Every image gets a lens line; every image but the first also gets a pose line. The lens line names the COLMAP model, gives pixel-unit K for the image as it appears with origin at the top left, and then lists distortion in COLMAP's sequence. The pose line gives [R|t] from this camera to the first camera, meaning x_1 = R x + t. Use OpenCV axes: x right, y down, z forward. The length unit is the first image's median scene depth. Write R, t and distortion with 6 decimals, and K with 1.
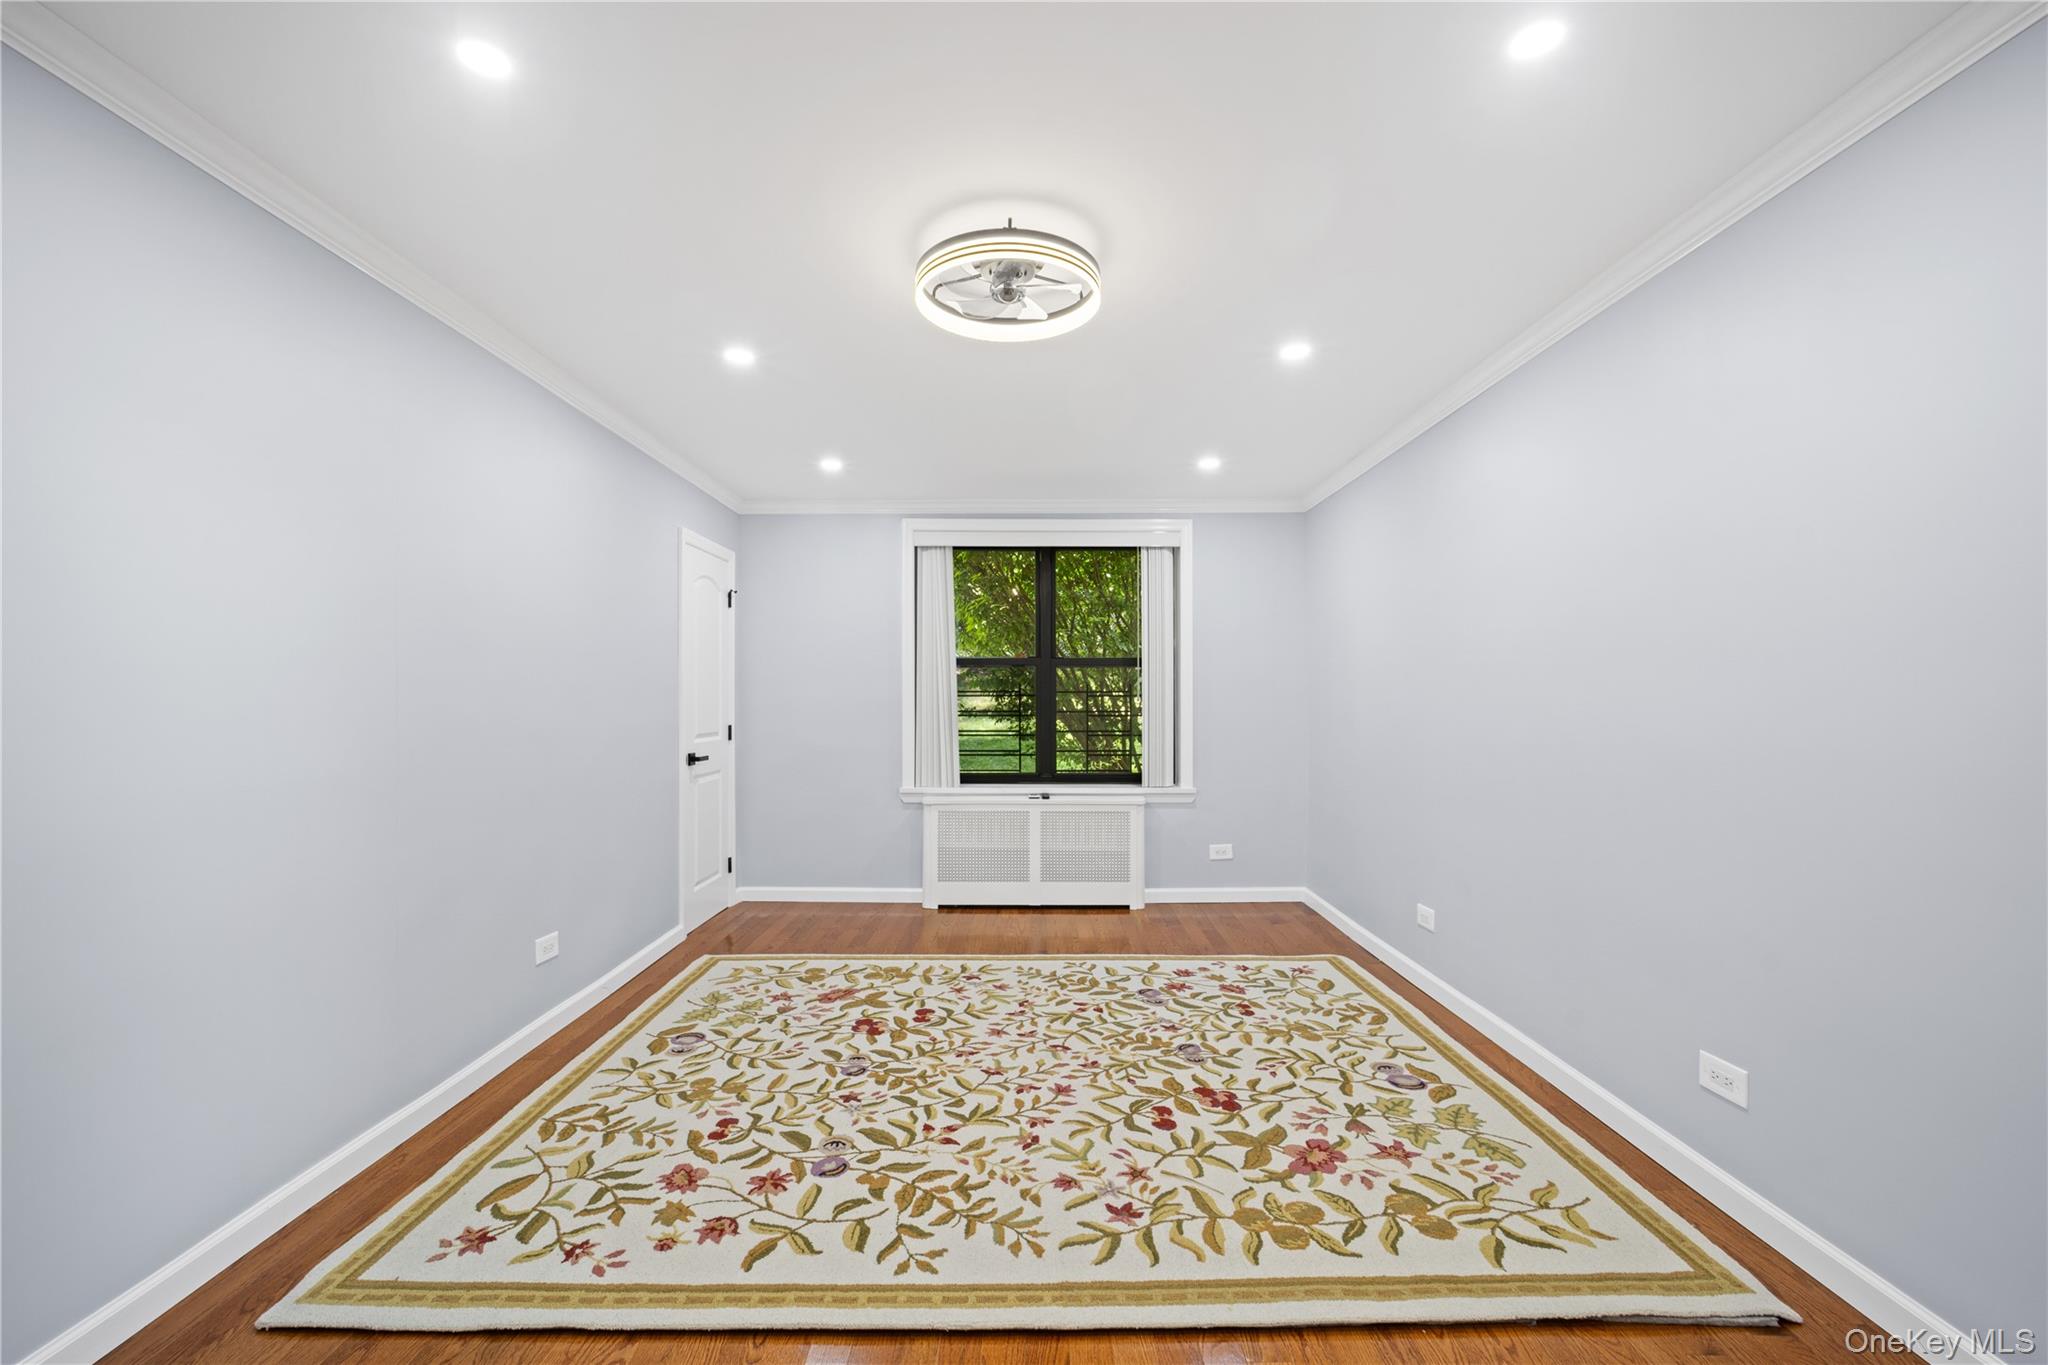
lens RADIAL K [[828.0, 0, 1040.5], [0, 828.0, 623.6], [0, 0, 1]] dist [-0.005662, -0.001566]
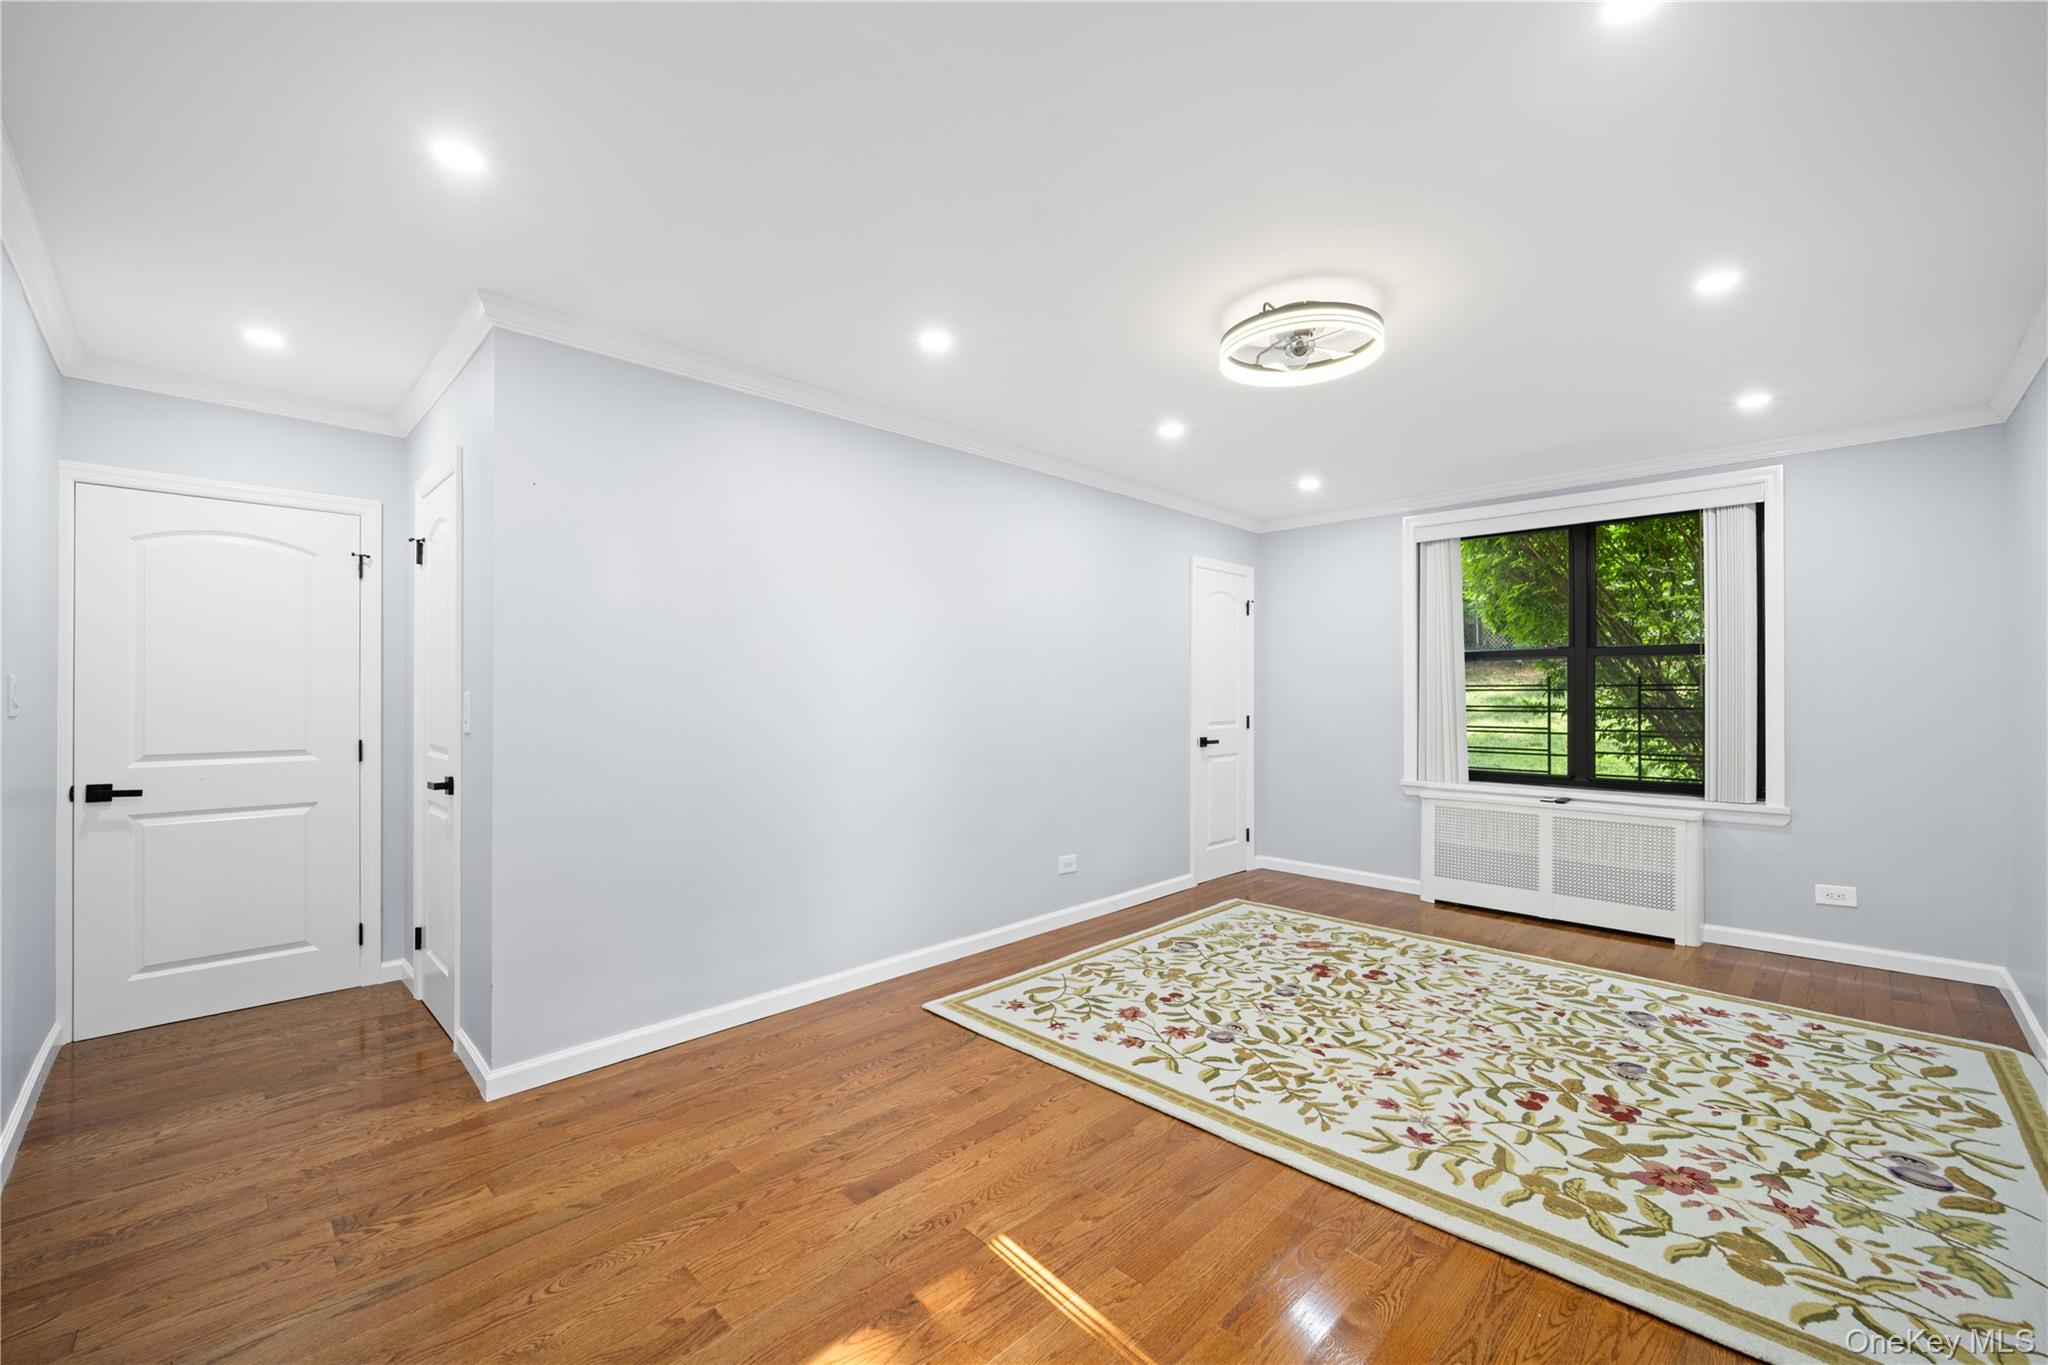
lens RADIAL K [[828.0, 0, 1034.5], [0, 828.0, 676.8], [0, 0, 1]] dist [-0.005662, -0.001566]
pose [[0.715416, -0.010108, -0.698626, 0.393317], [0.058949, 0.997203, 0.045937, -0.007495], [0.696208, -0.074048, 0.714011, -0.110604]]
